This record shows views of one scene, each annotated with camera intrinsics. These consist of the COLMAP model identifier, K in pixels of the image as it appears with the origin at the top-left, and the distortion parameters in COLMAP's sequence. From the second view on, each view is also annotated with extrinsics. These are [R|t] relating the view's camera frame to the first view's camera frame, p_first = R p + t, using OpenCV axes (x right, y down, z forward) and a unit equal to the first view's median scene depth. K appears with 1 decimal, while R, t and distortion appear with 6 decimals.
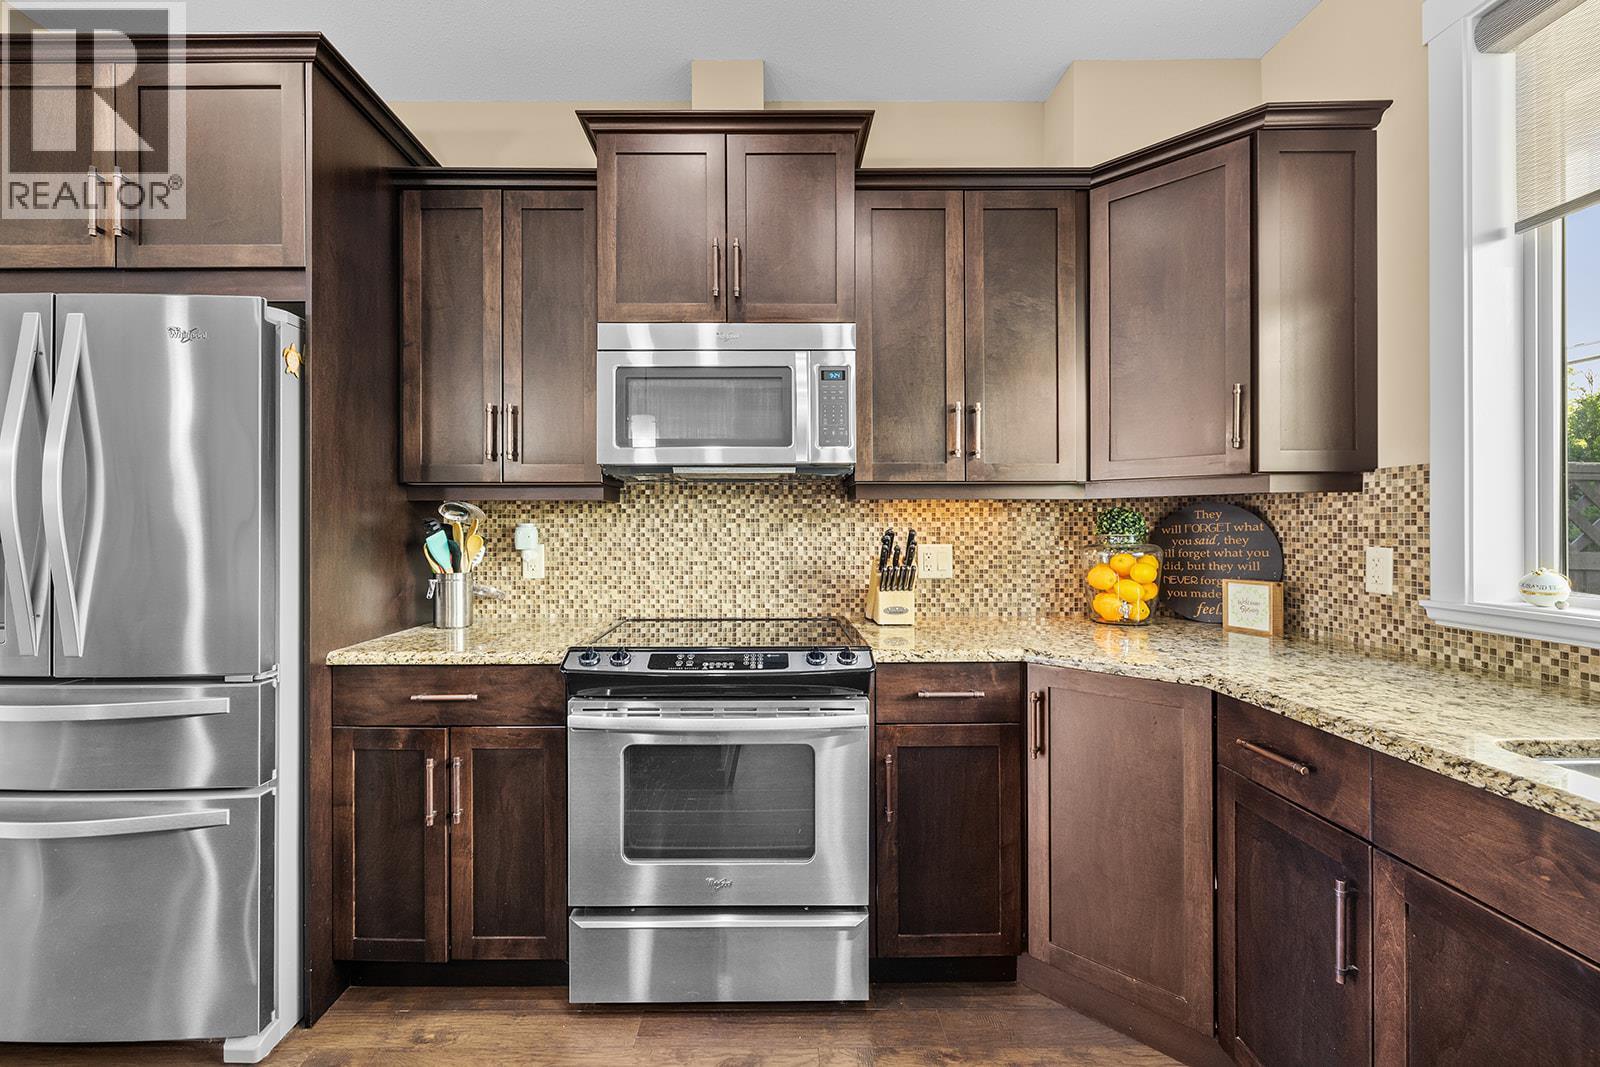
lens RADIAL K [[664.4, 0, 794.5], [0, 664.4, 528.9], [0, 0, 1]] dist [0.000735, 0.000096]
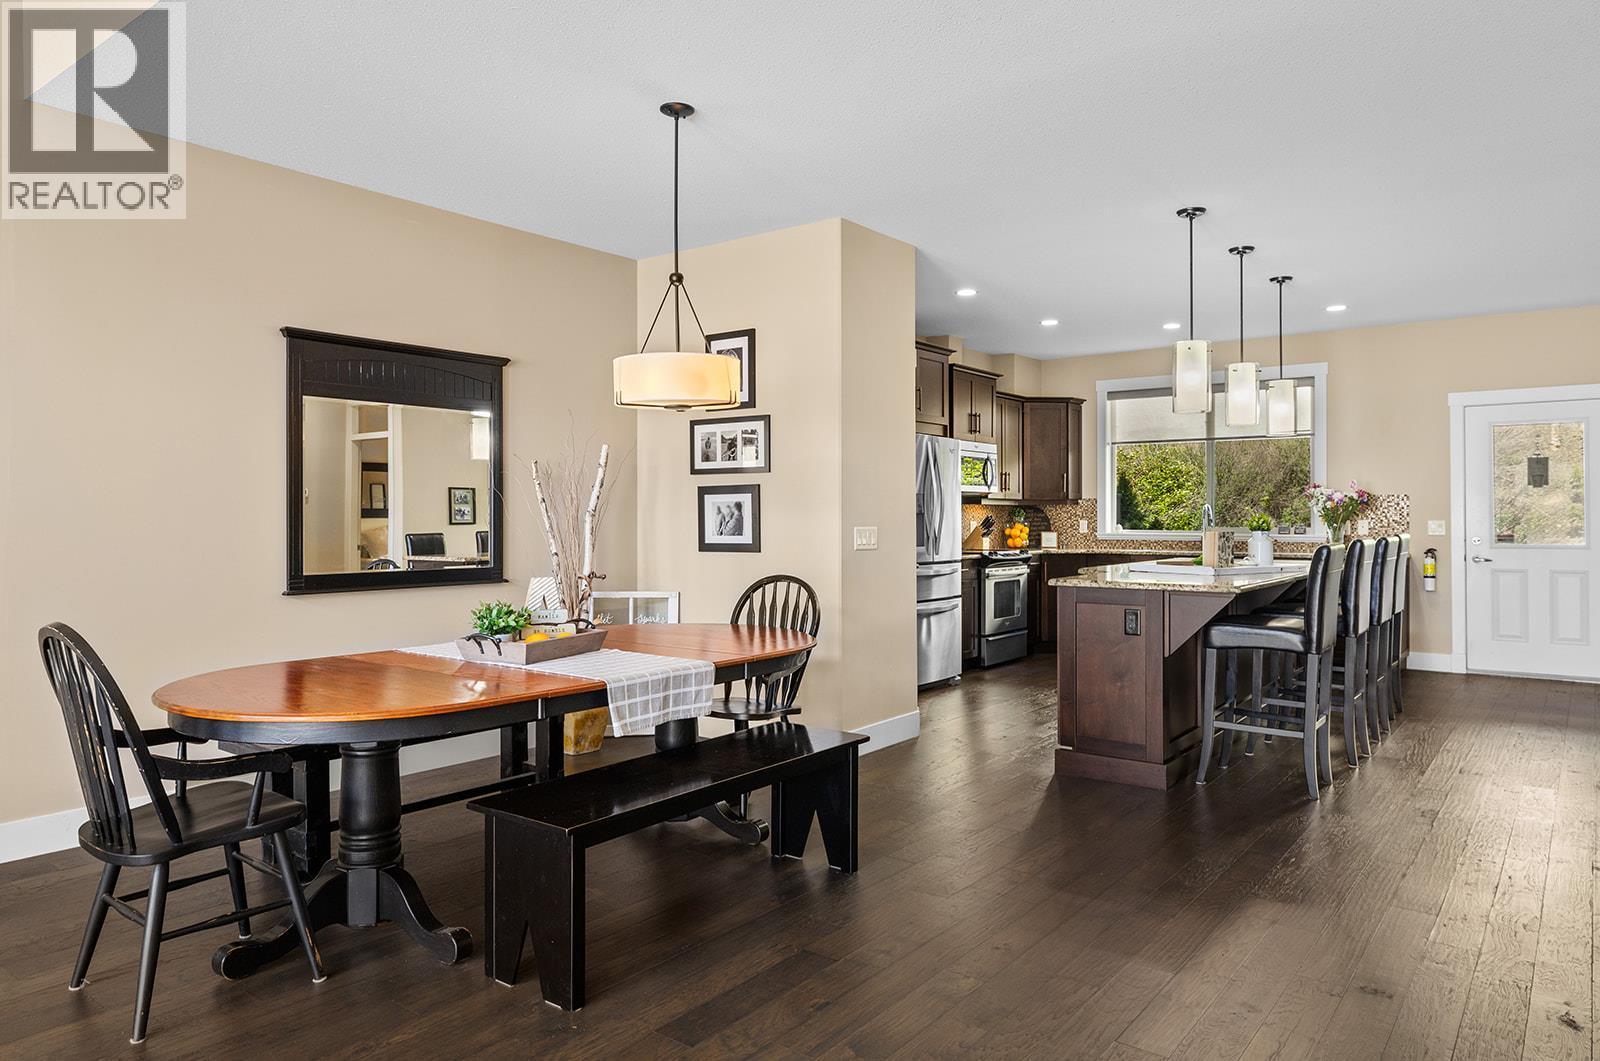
lens RADIAL K [[1027.7, 0, 800.0], [0, 1027.7, 530.5], [0, 0, 1]] dist [-0.000155, -0.000041]
pose [[0.613597, -0.010199, 0.789553, -4.569826], [0.003514, 0.999942, 0.010186, 0.020915], [-0.789611, -0.003476, 0.613597, -1.250594]]
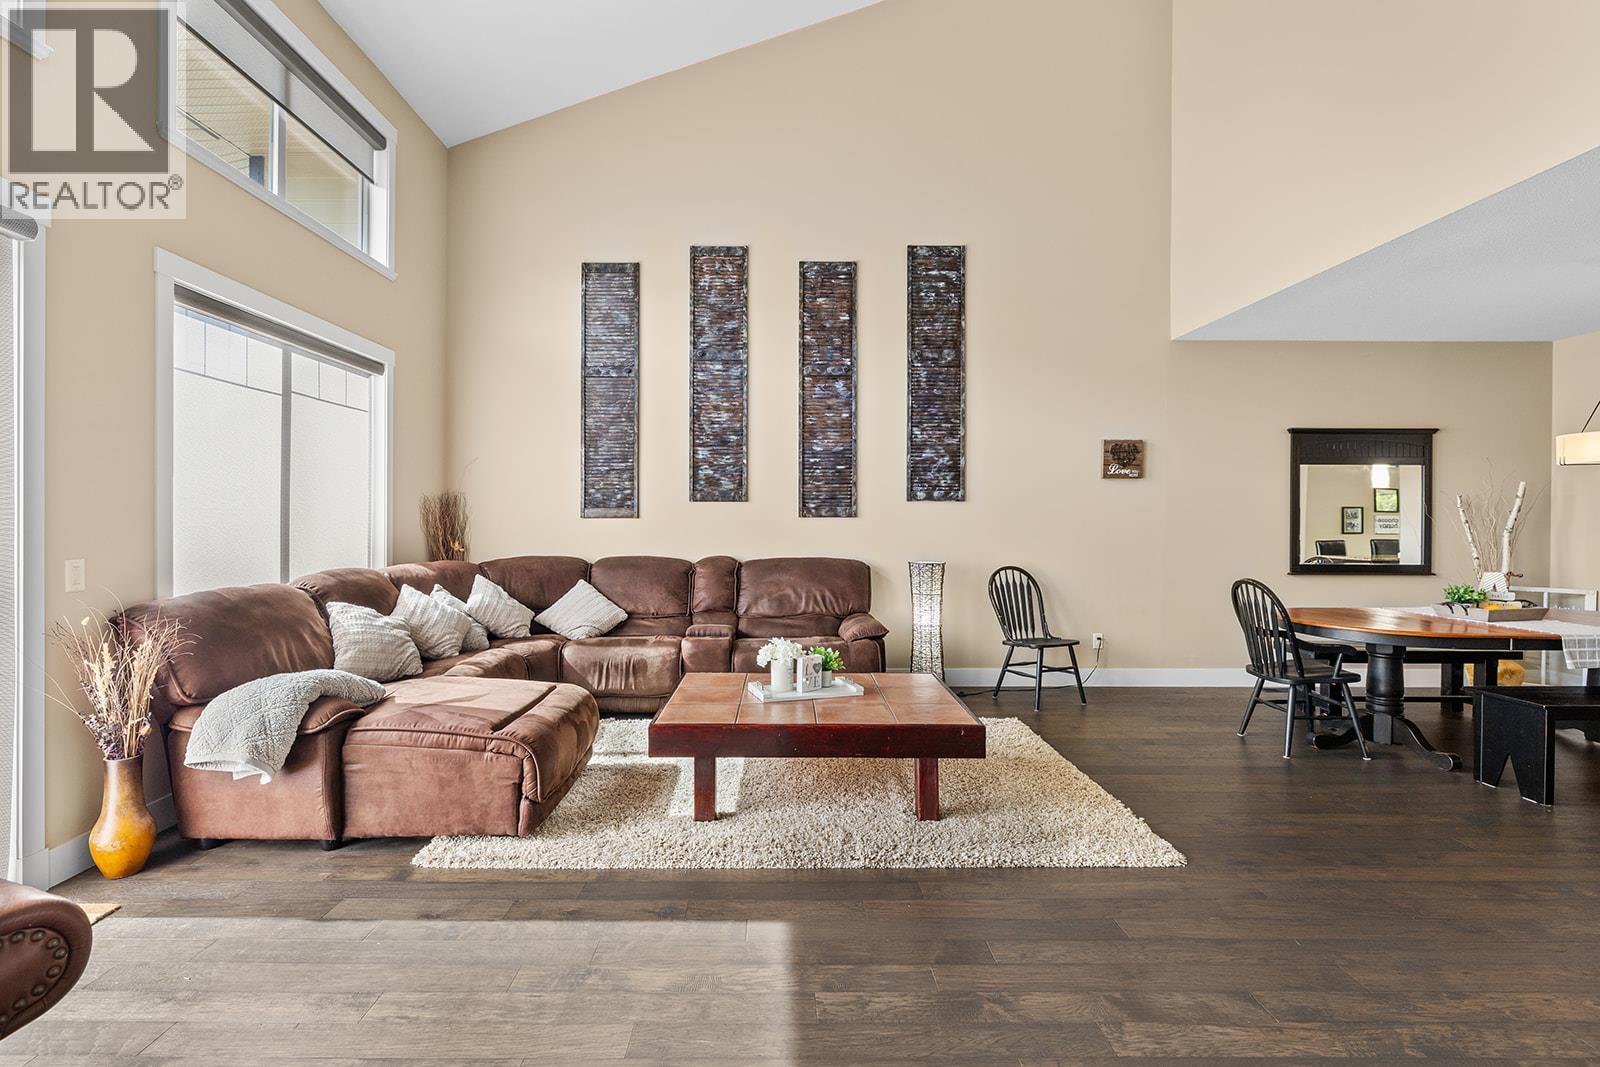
lens RADIAL K [[738.1, 0, 796.0], [0, 738.1, 526.6], [0, 0, 1]] dist [0.000724, 0.000748]
pose [[0.999988, 0.004718, -0.001262, -7.121371], [-0.004715, 0.999986, 0.002492, -0.064796], [0.001274, -0.002486, 0.999996, -3.240542]]
